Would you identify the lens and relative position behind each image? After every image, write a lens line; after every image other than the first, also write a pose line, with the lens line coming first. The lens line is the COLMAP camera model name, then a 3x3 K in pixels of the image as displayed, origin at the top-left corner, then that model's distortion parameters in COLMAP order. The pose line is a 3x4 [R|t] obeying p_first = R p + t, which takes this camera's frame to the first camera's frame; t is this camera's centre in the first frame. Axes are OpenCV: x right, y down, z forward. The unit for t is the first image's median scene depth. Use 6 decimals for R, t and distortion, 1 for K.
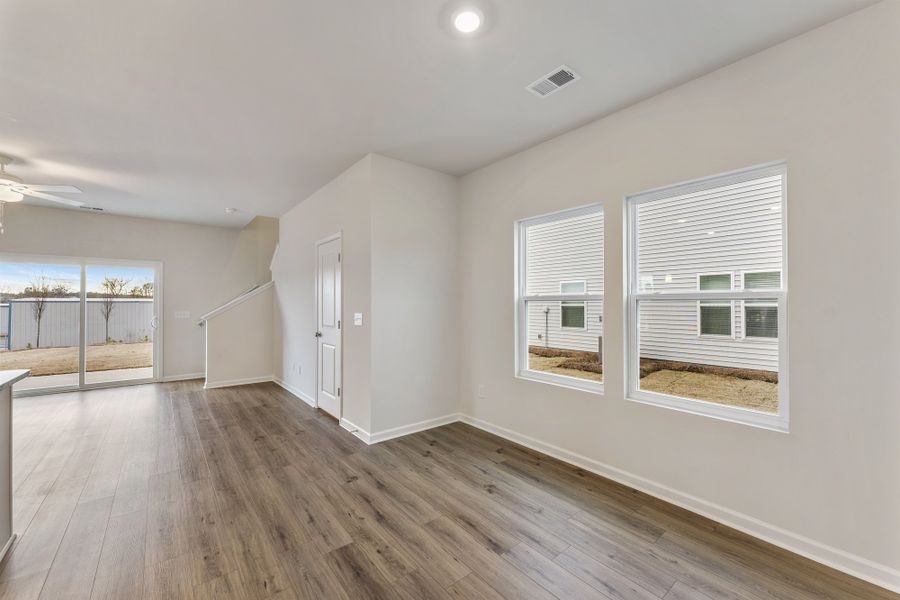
lens RADIAL K [[358.6, 0, 449.5], [0, 358.6, 302.7], [0, 0, 1]] dist [-0.002290, 0.000754]
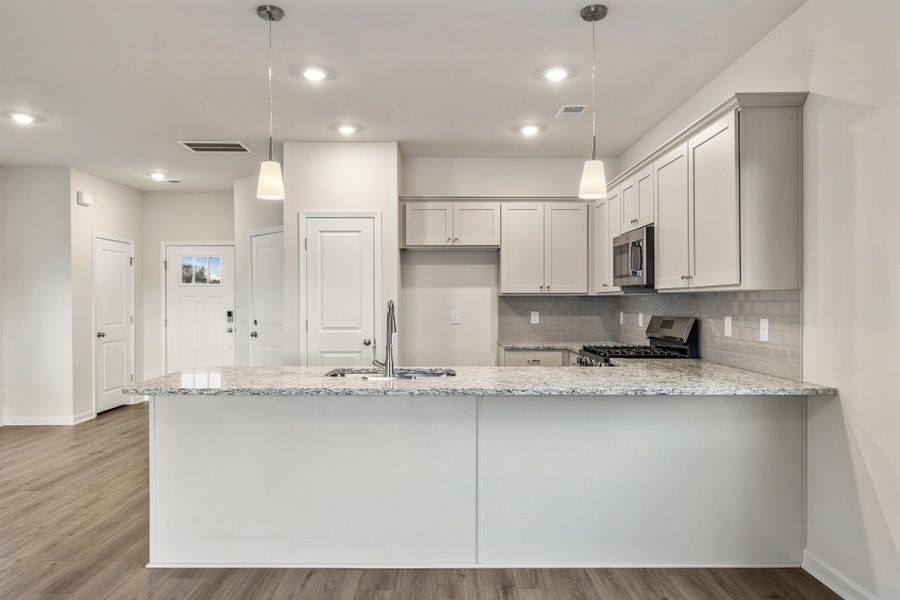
lens RADIAL K [[597.2, 0, 447.5], [0, 597.2, 305.0], [0, 0, 1]] dist [0.000097, -0.001013]
pose [[-0.782319, -0.000603, 0.622878, -1.685800], [0.000535, 0.999999, 0.001641, 0.009593], [-0.622878, 0.001617, -0.782317, 1.054869]]
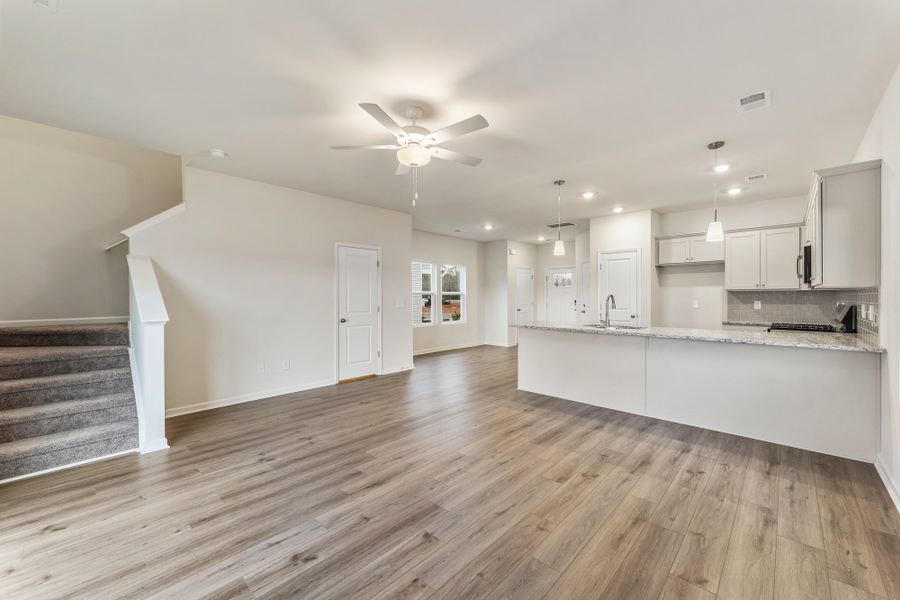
lens RADIAL K [[358.6, 0, 447.8], [0, 358.6, 299.1], [0, 0, 1]] dist [-0.002290, 0.000754]
pose [[-0.129894, -0.005599, 0.991512, -2.258383], [-0.000430, 0.999984, 0.005590, 0.013955], [-0.991528, 0.000299, -0.129895, 1.126248]]
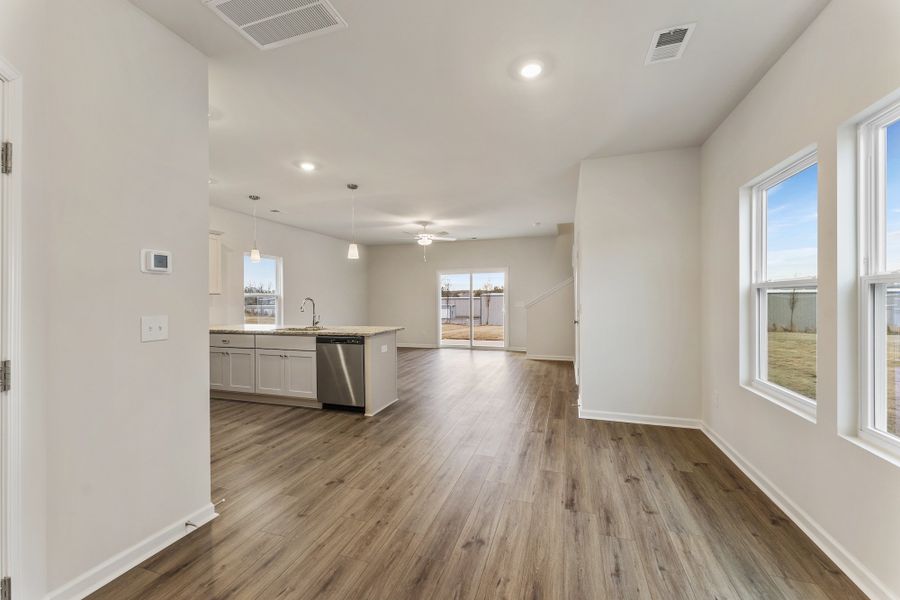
lens RADIAL K [[358.6, 0, 448.3], [0, 358.6, 300.7], [0, 0, 1]] dist [-0.002290, 0.000754]
pose [[0.542086, 0.003554, -0.840316, 0.536758], [0.009969, 0.999893, 0.010660, 0.005475], [0.840264, -0.014155, 0.541993, 0.032698]]
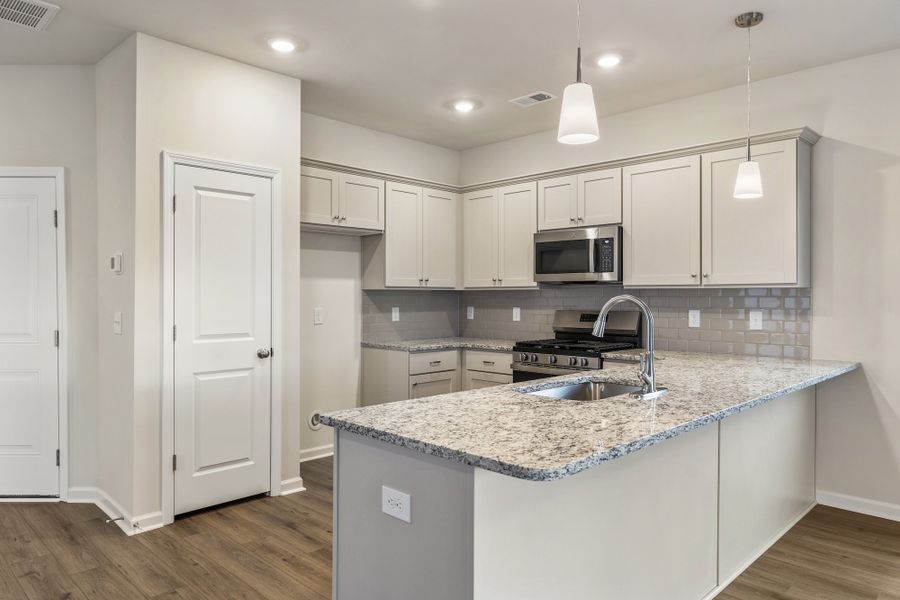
lens RADIAL K [[597.2, 0, 447.5], [0, 597.2, 301.4], [0, 0, 1]] dist [0.000097, -0.001013]
pose [[-0.994044, 0.001479, -0.108965, -0.687412], [0.000886, 0.999985, 0.005492, 0.006838], [0.108972, 0.005363, -0.994030, 1.094510]]
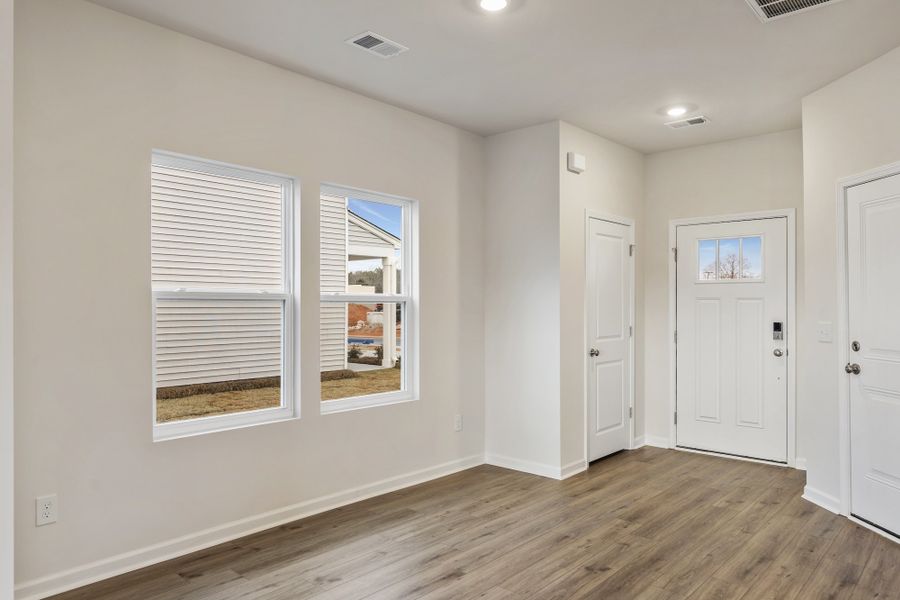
lens RADIAL K [[597.2, 0, 450.4], [0, 597.2, 300.9], [0, 0, 1]] dist [0.000097, -0.001013]
pose [[-0.159799, 0.008925, 0.987109, -0.824432], [-0.006309, 0.999929, -0.010062, 0.003848], [-0.987129, -0.007835, -0.159731, 0.761217]]
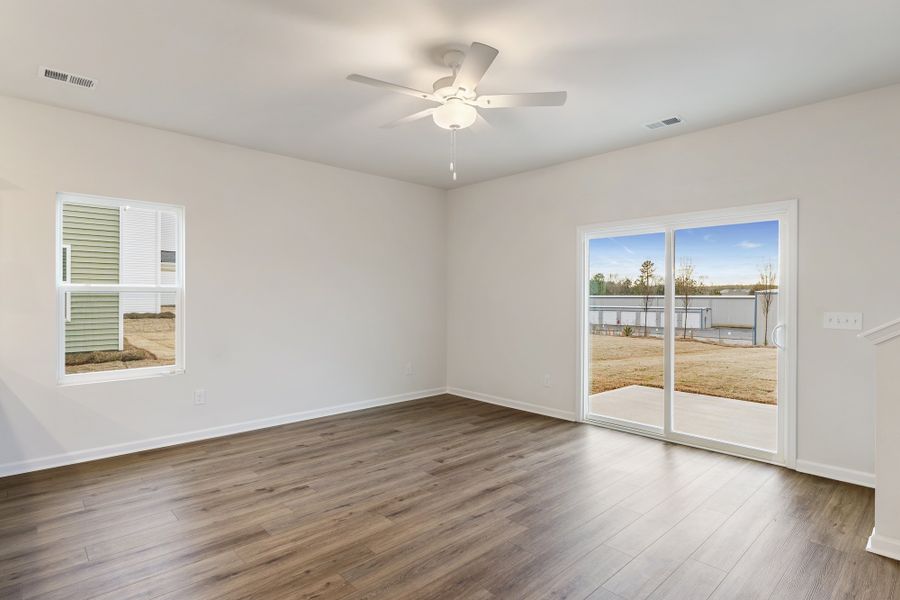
lens RADIAL K [[466.2, 0, 451.2], [0, 466.2, 297.9], [0, 0, 1]] dist [-0.000832, -0.000052]
pose [[0.076276, 0.004867, -0.997075, -0.505734], [0.002873, 0.999983, 0.005100, 0.006093], [0.997083, -0.003253, 0.076260, 1.020927]]
